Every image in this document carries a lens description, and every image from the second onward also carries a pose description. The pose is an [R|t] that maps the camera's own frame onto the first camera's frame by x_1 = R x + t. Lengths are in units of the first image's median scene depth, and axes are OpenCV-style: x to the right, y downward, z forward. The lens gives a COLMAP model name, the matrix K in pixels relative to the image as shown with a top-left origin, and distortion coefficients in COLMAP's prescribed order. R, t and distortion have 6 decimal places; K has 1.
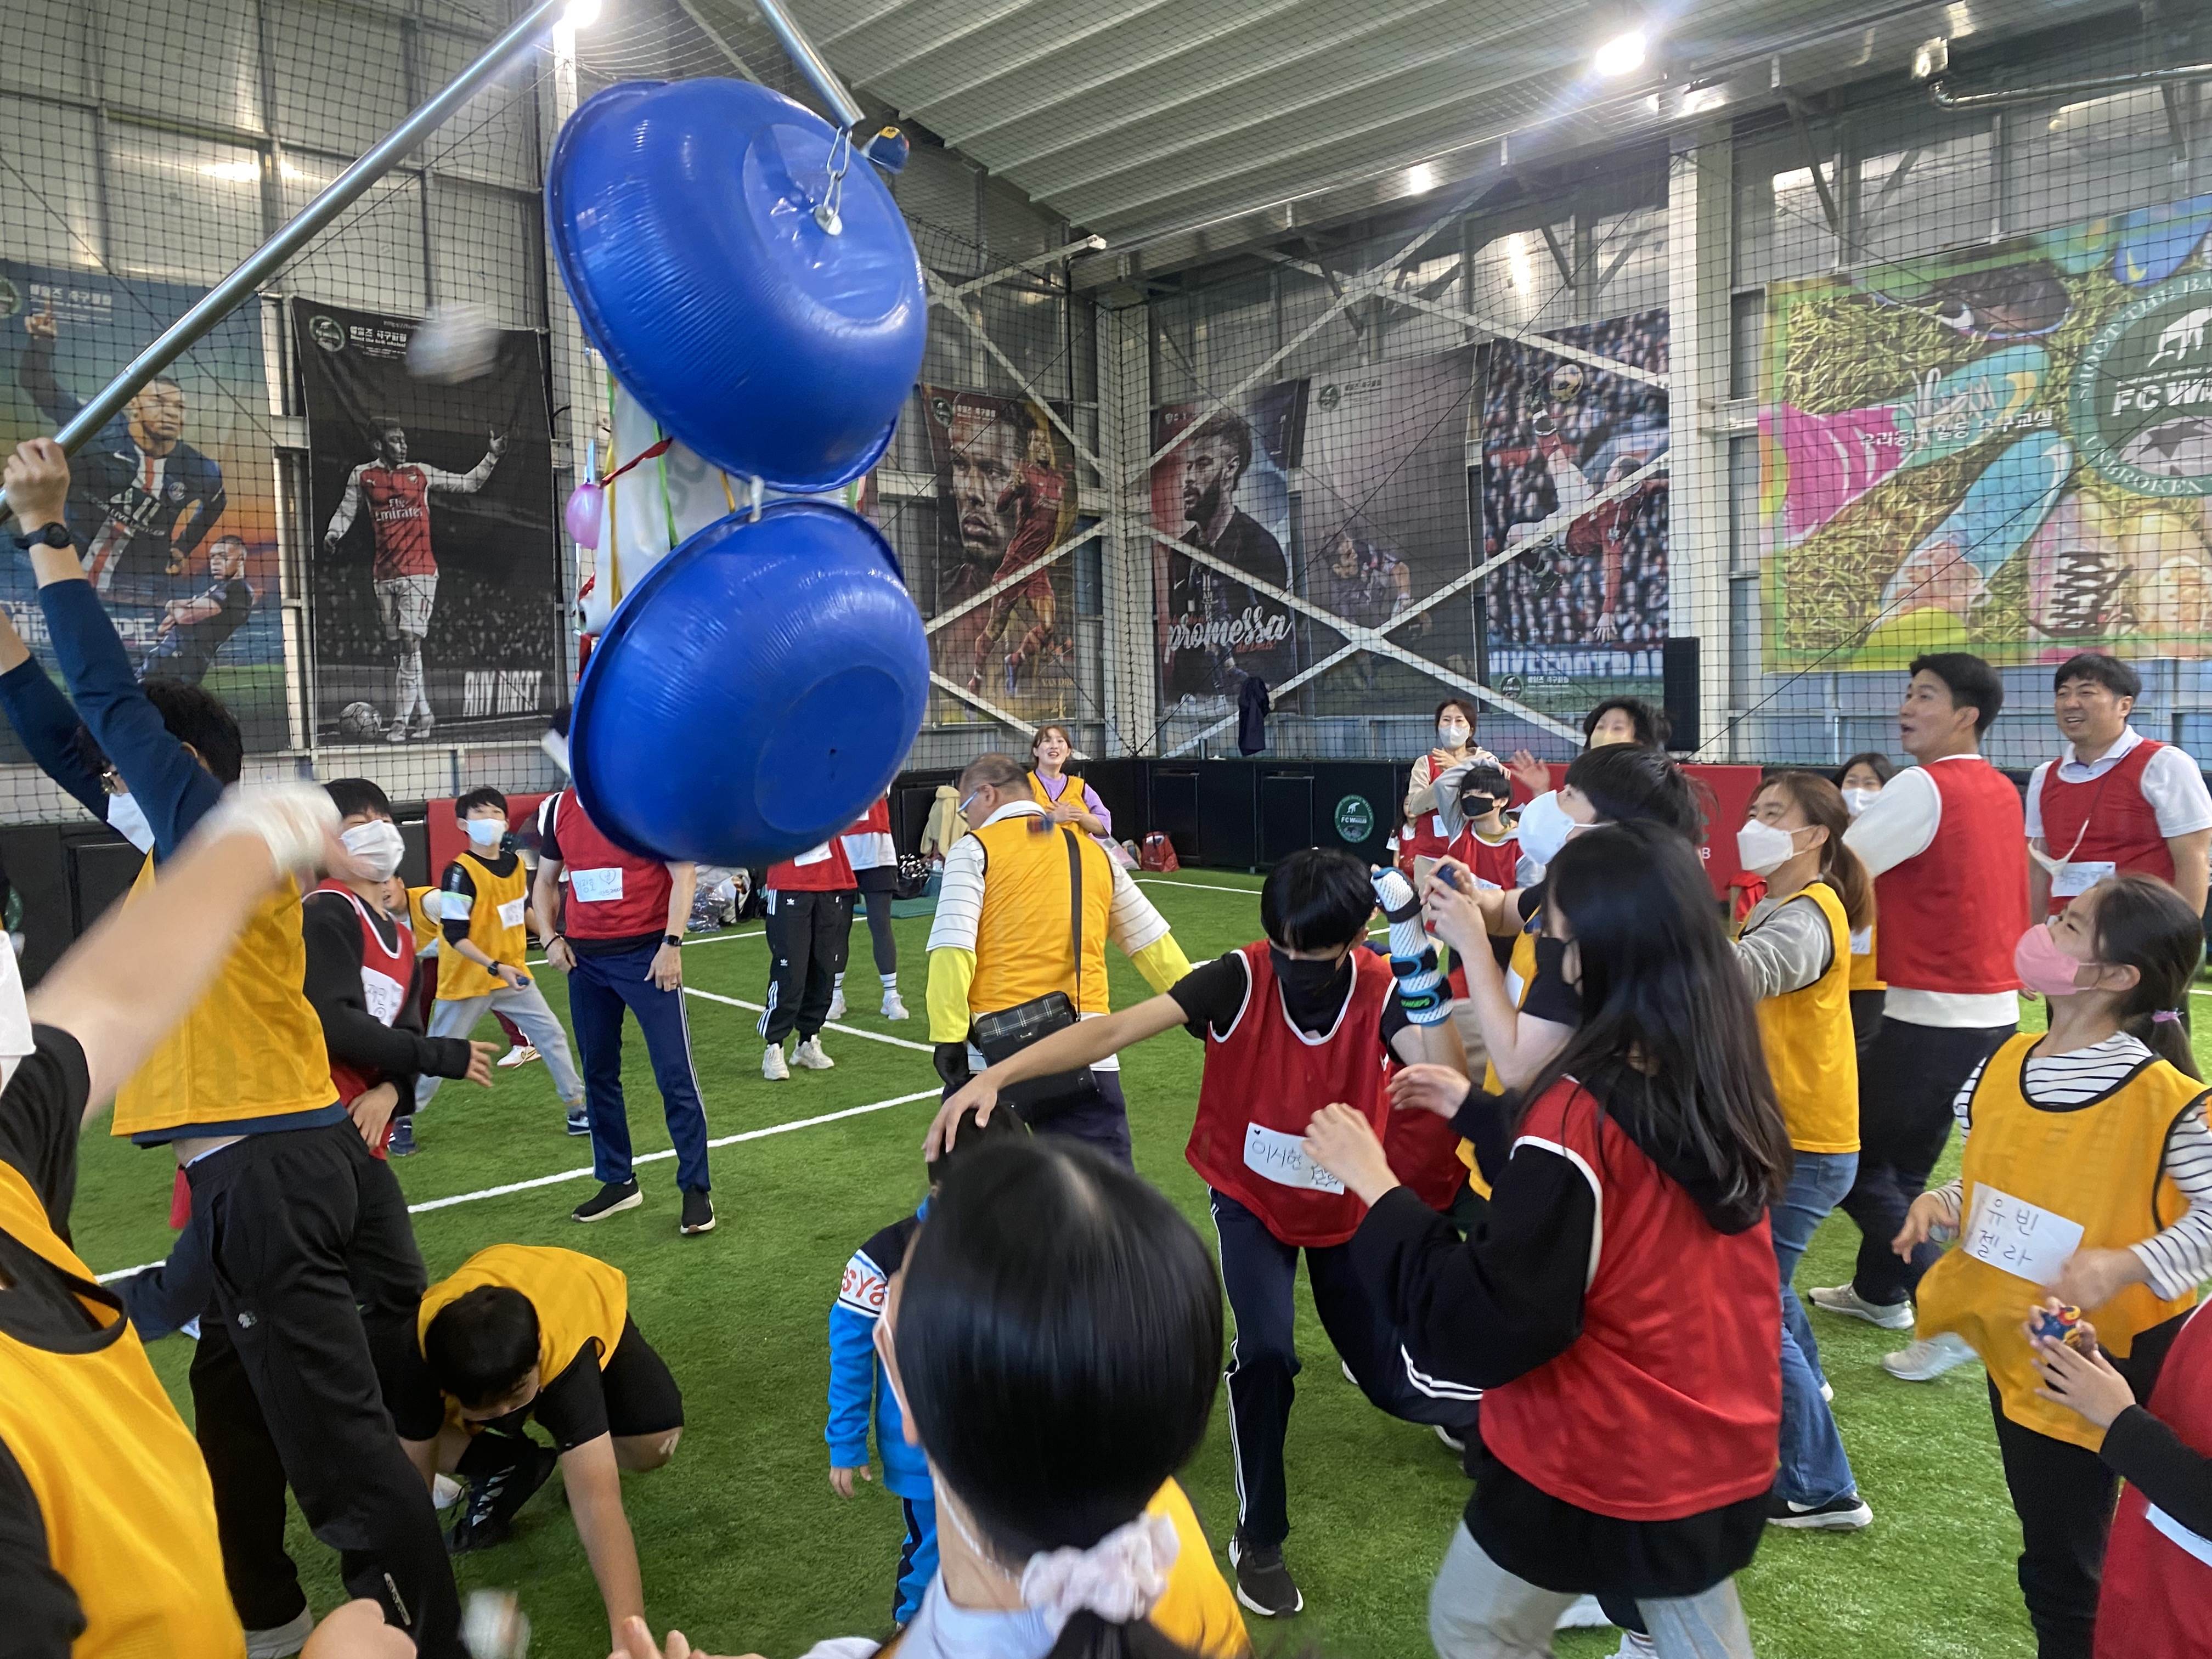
lens RADIAL K [[1658.7, 0, 1076.1], [0, 1658.7, 858.3], [0, 0, 1]] dist [-0.012593, -0.008347]
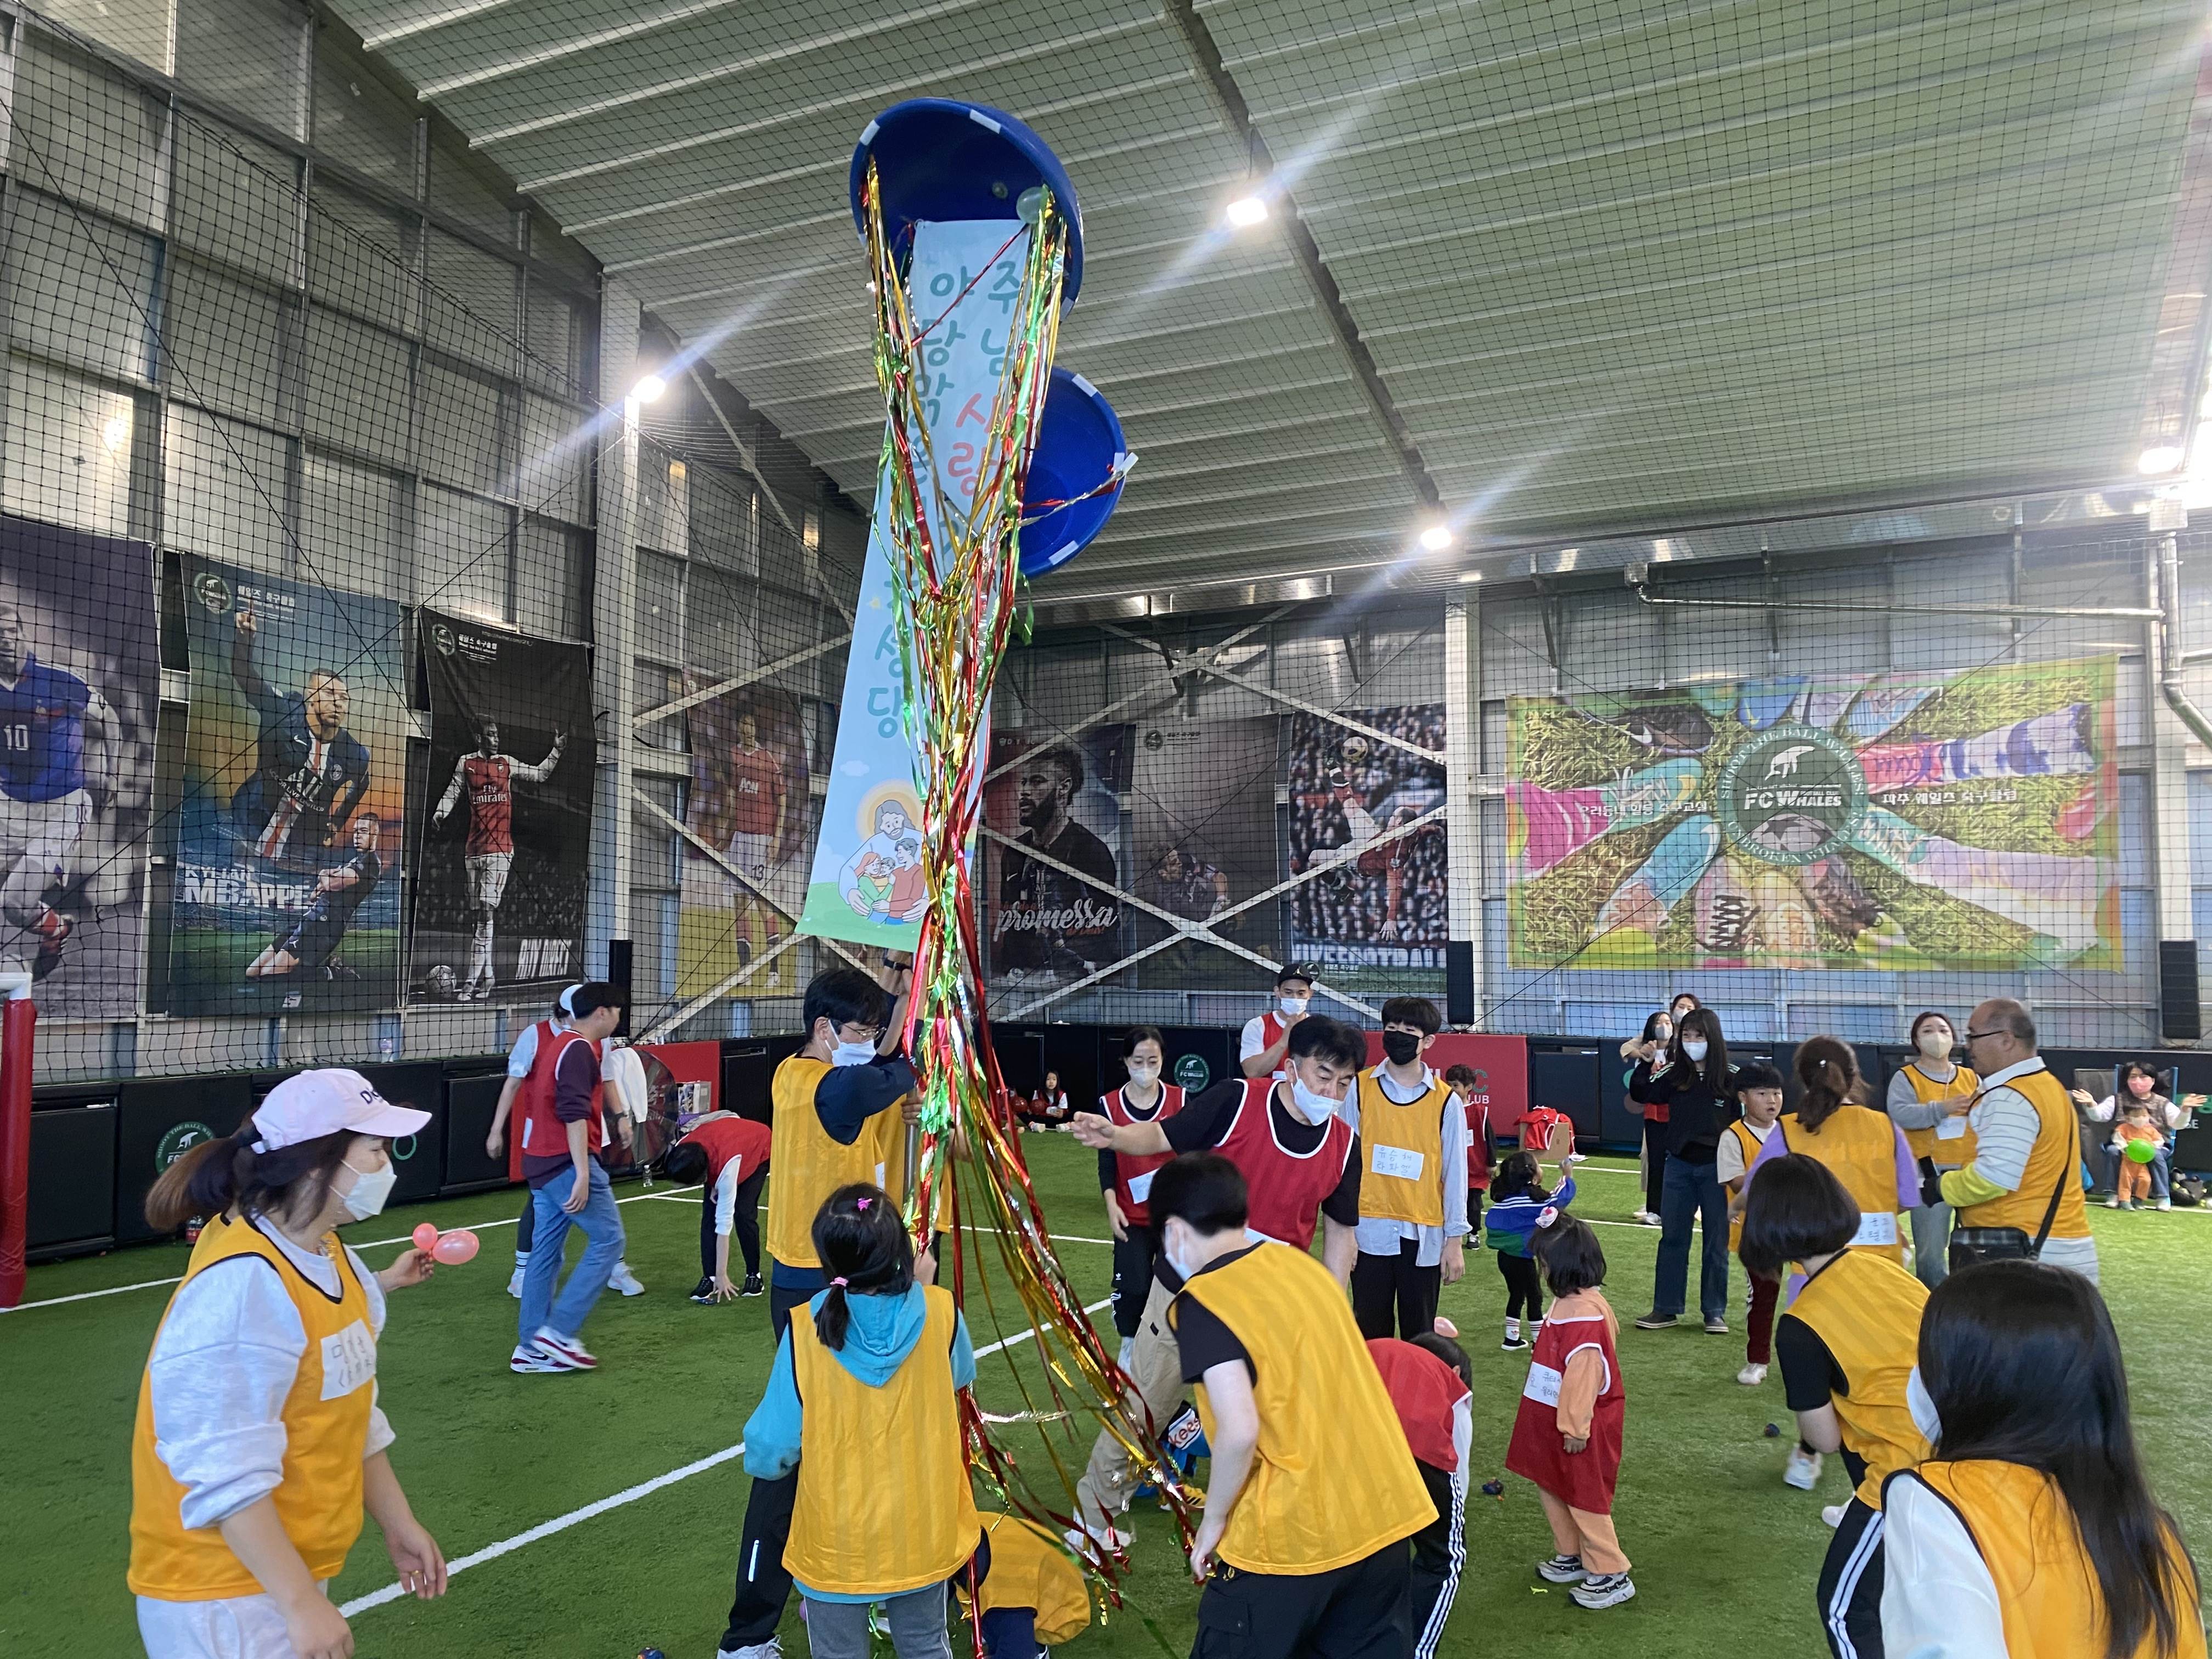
lens RADIAL K [[1657.5, 0, 1084.4], [0, 1657.5, 841.5], [0, 0, 1]] dist [0.050065, -0.070015]
pose [[0.935413, 0.050886, 0.349875, -0.397715], [0.007285, 0.986604, -0.162968, 0.007789], [-0.353481, 0.154991, 0.922512, -0.172302]]
